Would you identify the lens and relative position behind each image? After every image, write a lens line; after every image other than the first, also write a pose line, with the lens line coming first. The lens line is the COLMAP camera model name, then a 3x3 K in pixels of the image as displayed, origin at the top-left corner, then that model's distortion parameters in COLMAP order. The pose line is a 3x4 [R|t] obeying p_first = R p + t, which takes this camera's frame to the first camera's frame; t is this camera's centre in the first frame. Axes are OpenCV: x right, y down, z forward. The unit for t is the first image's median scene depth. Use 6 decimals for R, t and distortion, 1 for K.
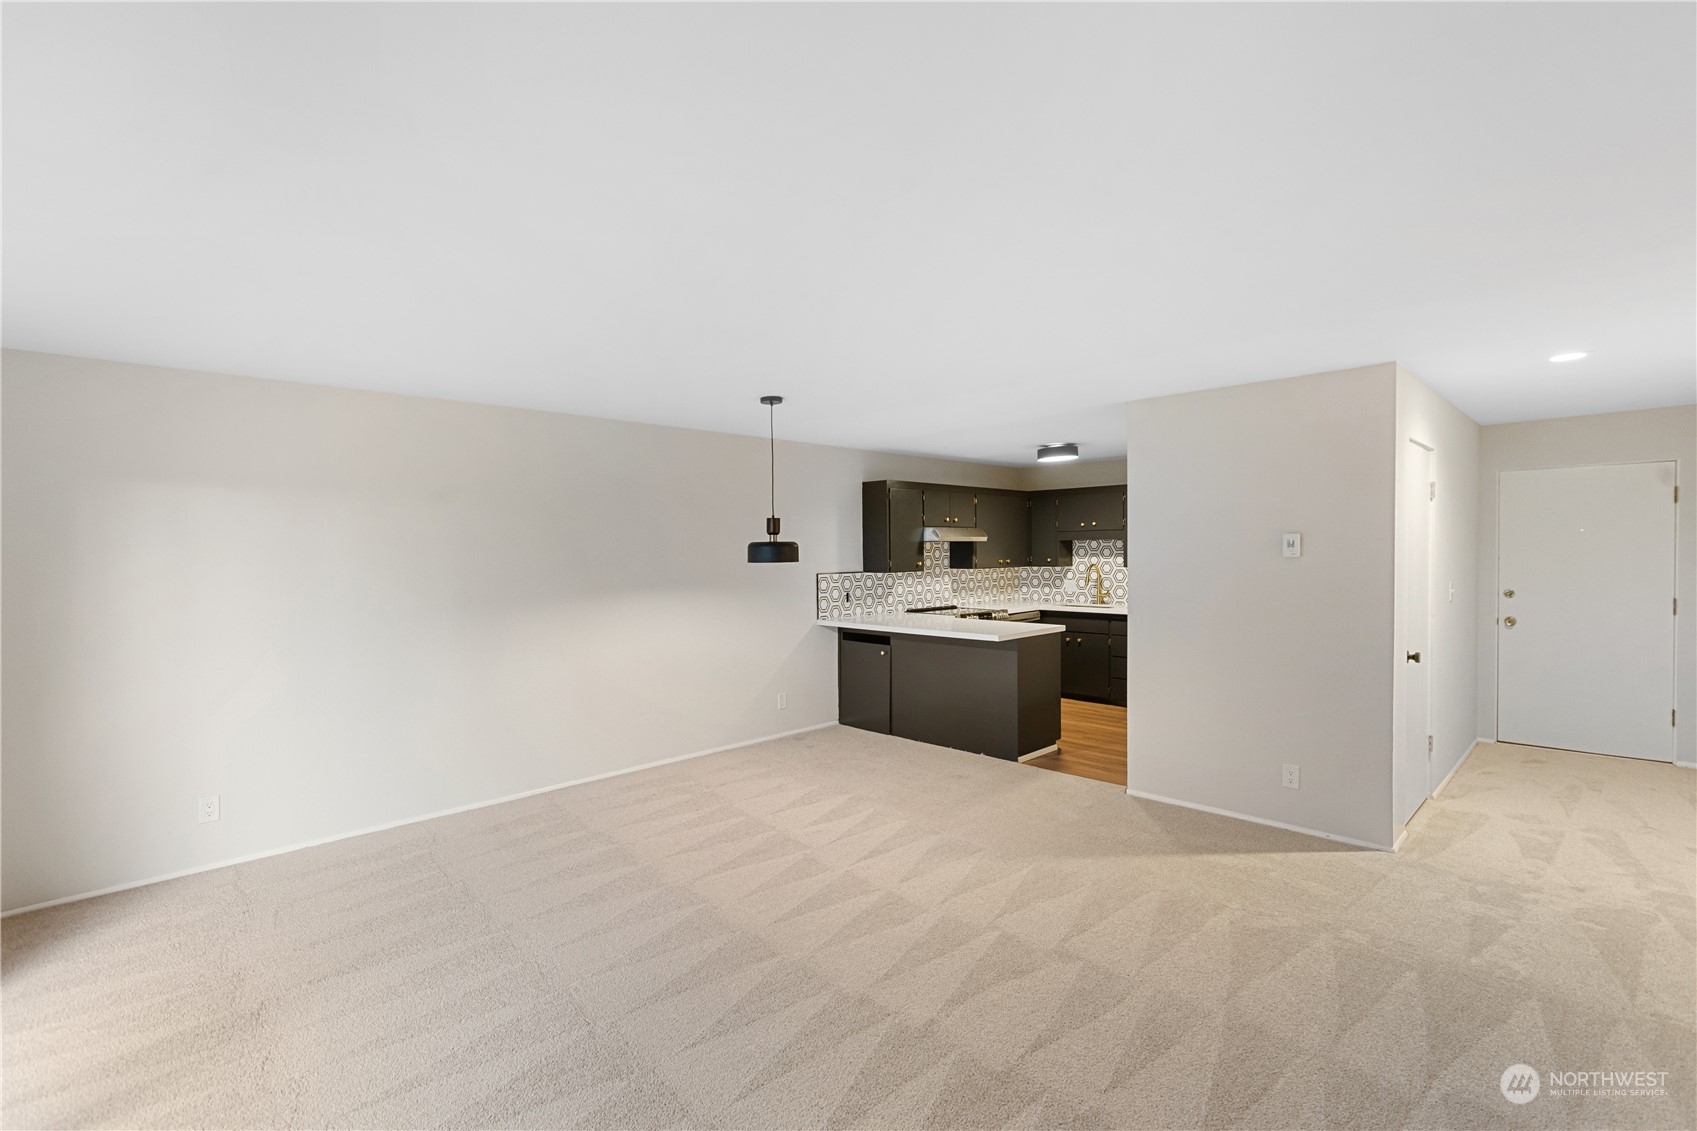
lens RADIAL K [[770.9, 0, 823.6], [0, 770.9, 565.6], [0, 0, 1]] dist [0.007295, 0.000433]
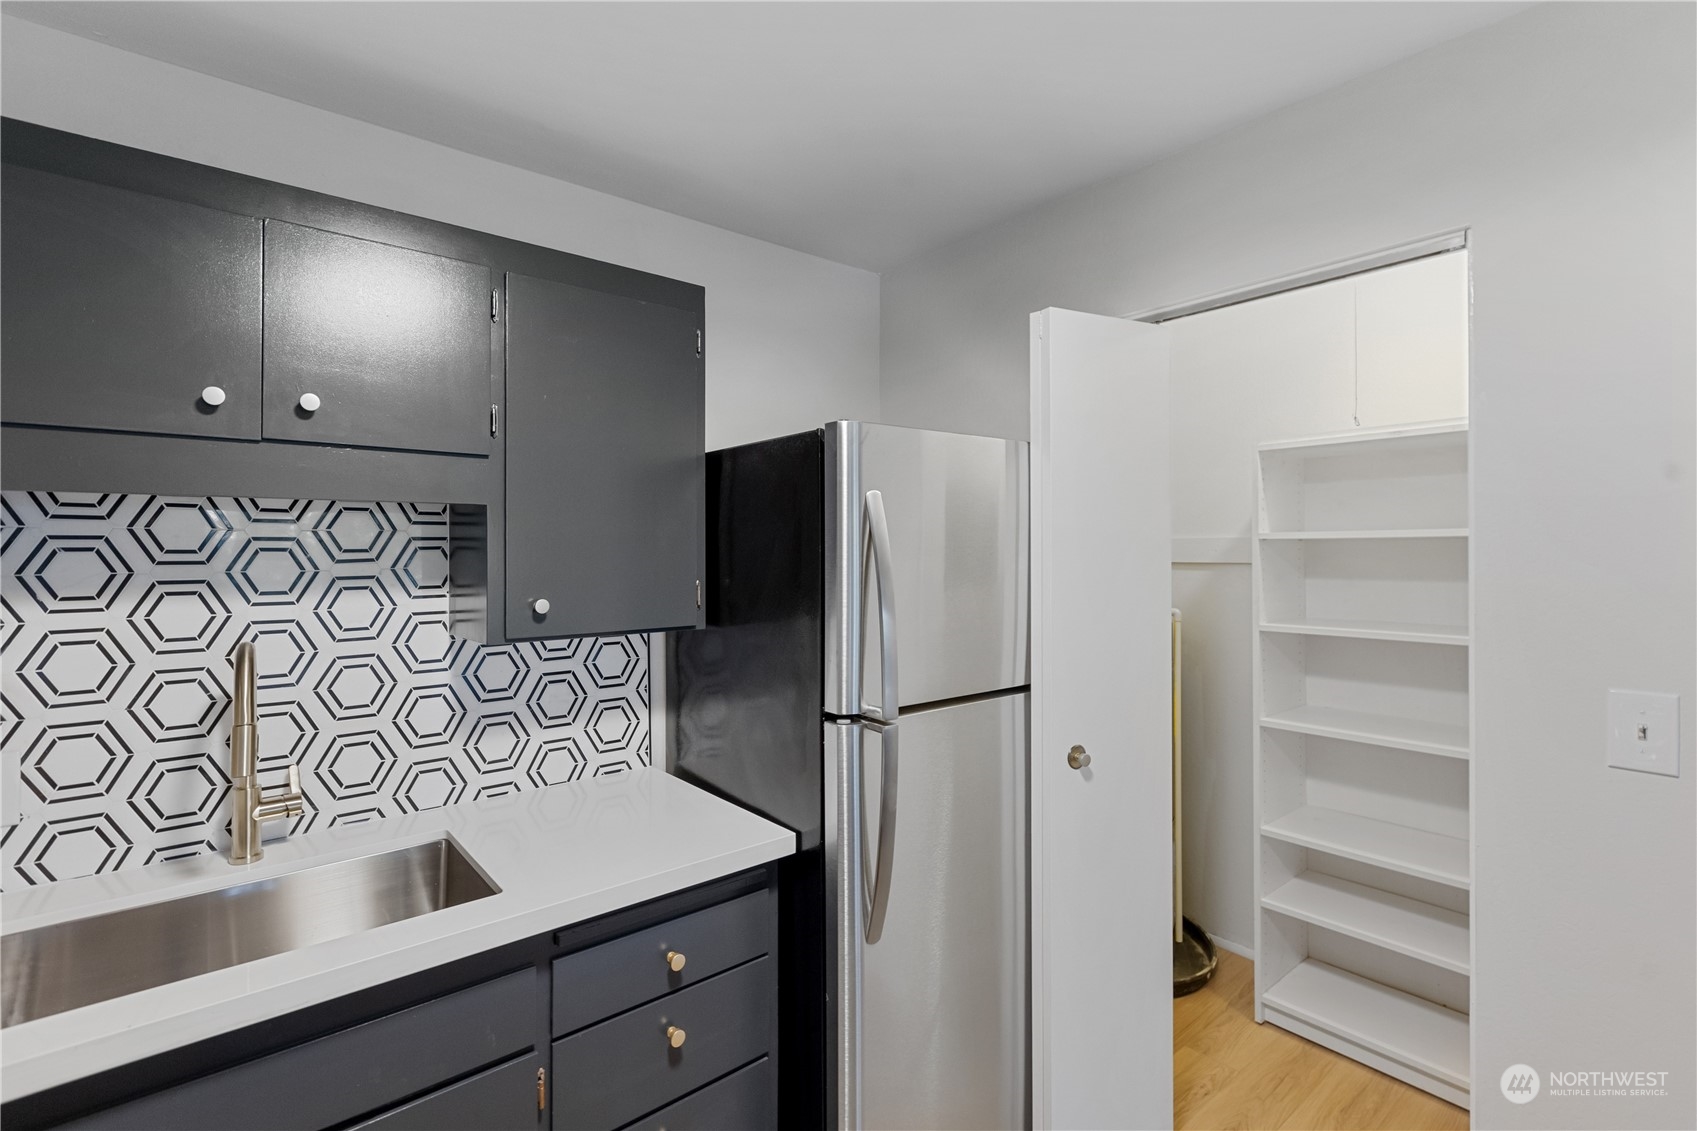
lens RADIAL K [[770.9, 0, 750.1], [0, 770.9, 534.5], [0, 0, 1]] dist [0.007295, 0.000433]
pose [[0.081515, 0.019725, 0.996477, 0.208512], [0.023702, 0.999483, -0.021723, -0.021594], [-0.996390, 0.025389, 0.081005, 0.975366]]
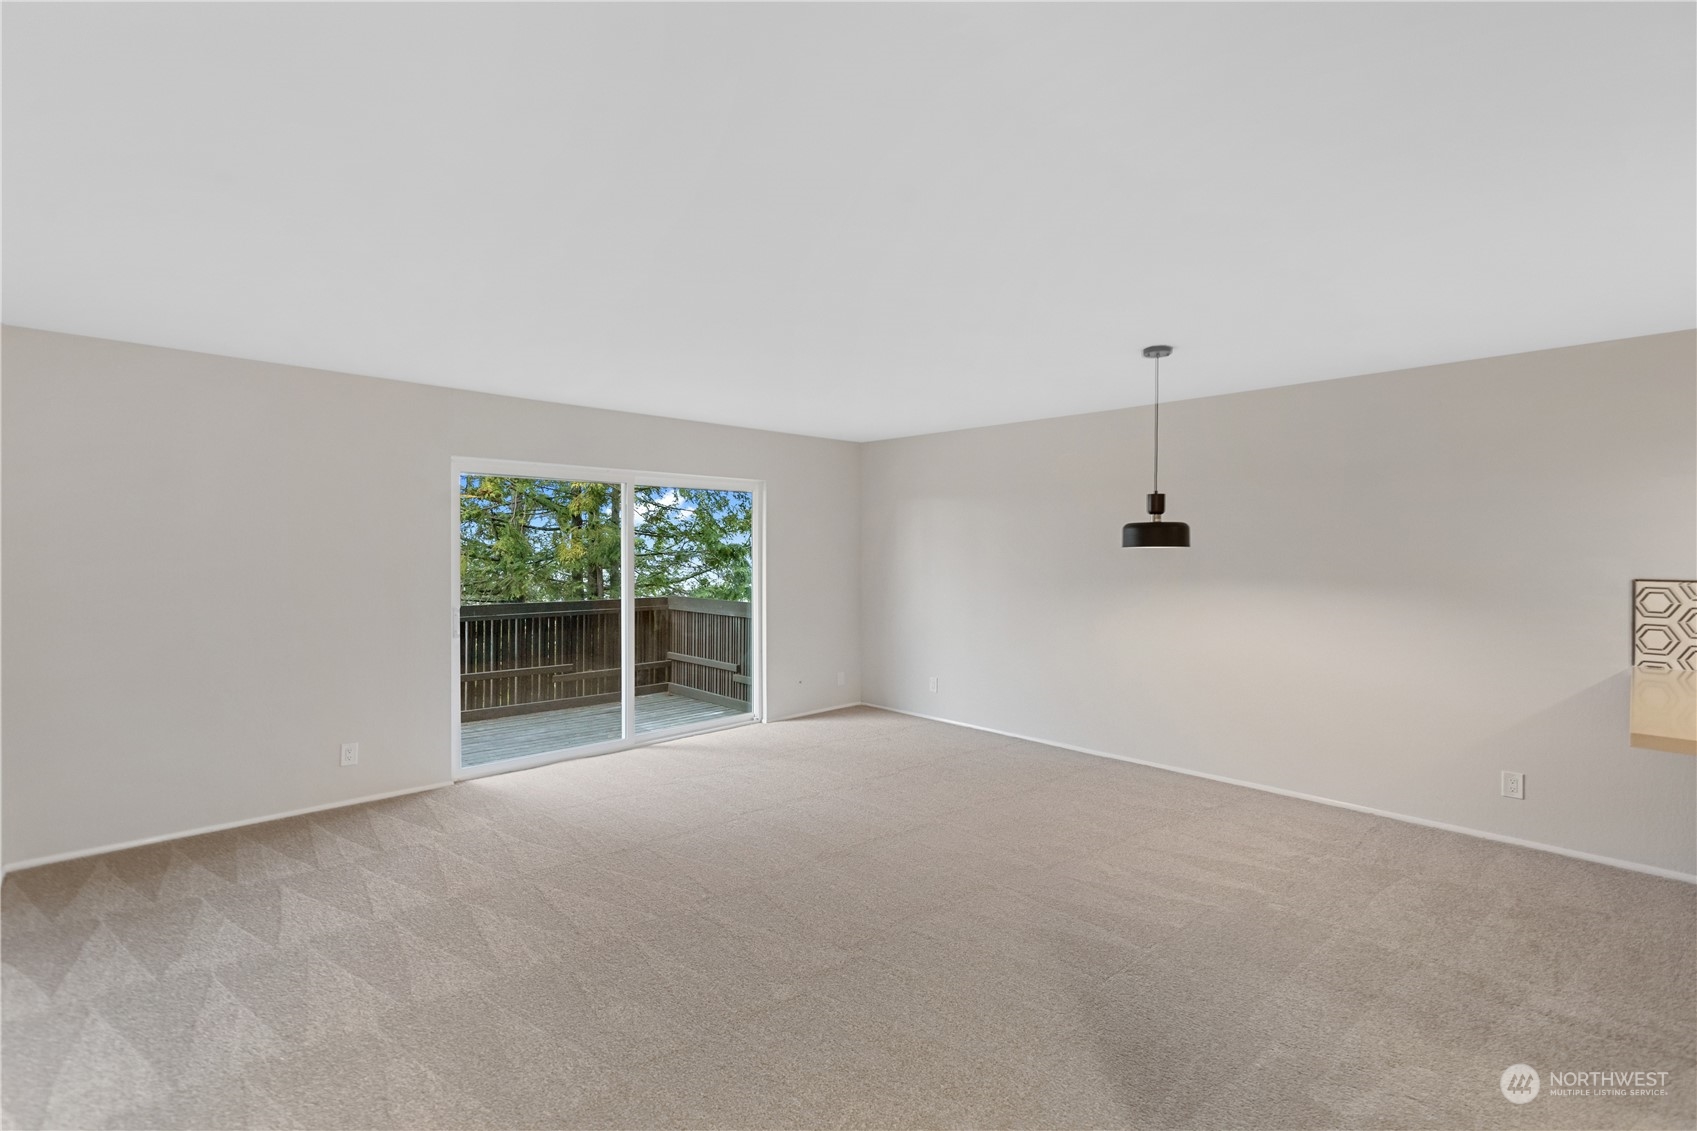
lens RADIAL K [[770.9, 0, 839.5], [0, 770.9, 550.8], [0, 0, 1]] dist [0.007295, 0.000433]
pose [[-0.014628, 0.021450, -0.999663, 0.522075], [-0.025062, 0.999448, 0.021812, -0.006676], [0.999579, 0.025373, -0.014083, 0.455167]]
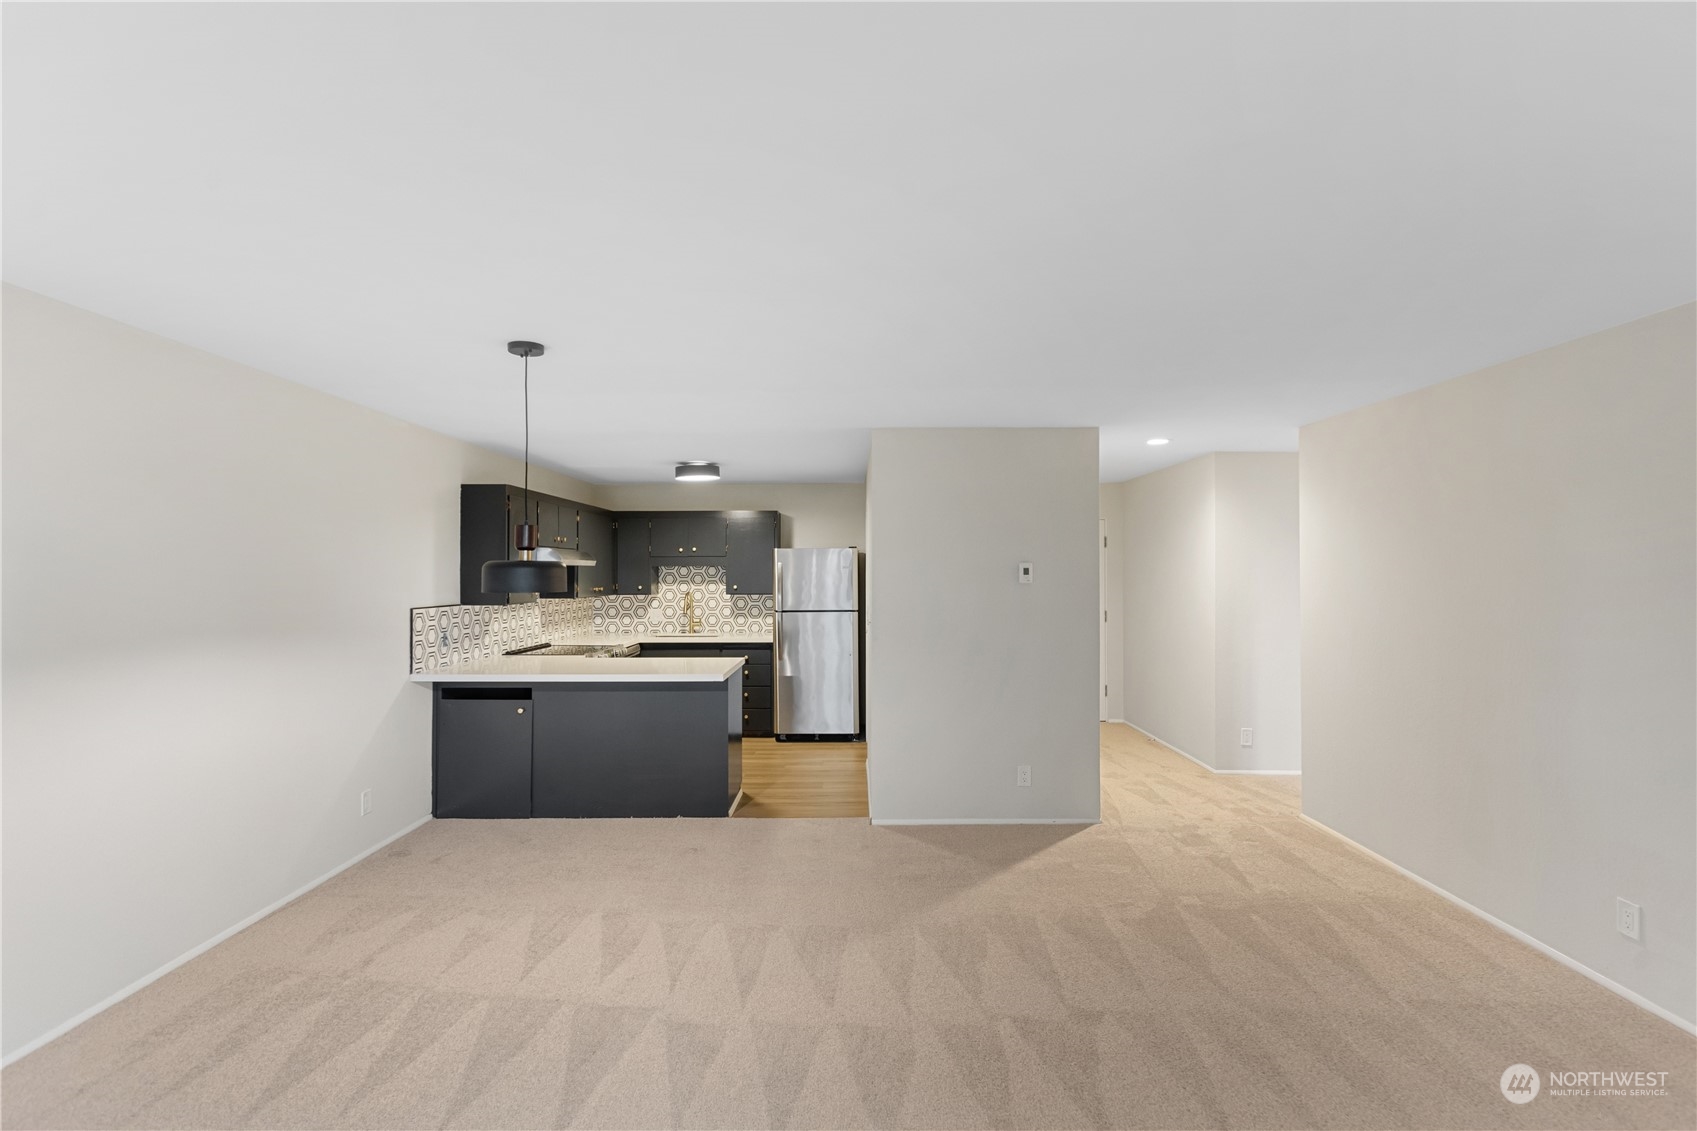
lens RADIAL K [[770.9, 0, 819.7], [0, 770.9, 559.1], [0, 0, 1]] dist [0.007295, 0.000433]
pose [[0.698835, 0.021773, 0.714952, -0.246704], [0.010806, 0.999101, -0.040989, -0.001322], [-0.715202, 0.036371, 0.697971, 0.240644]]
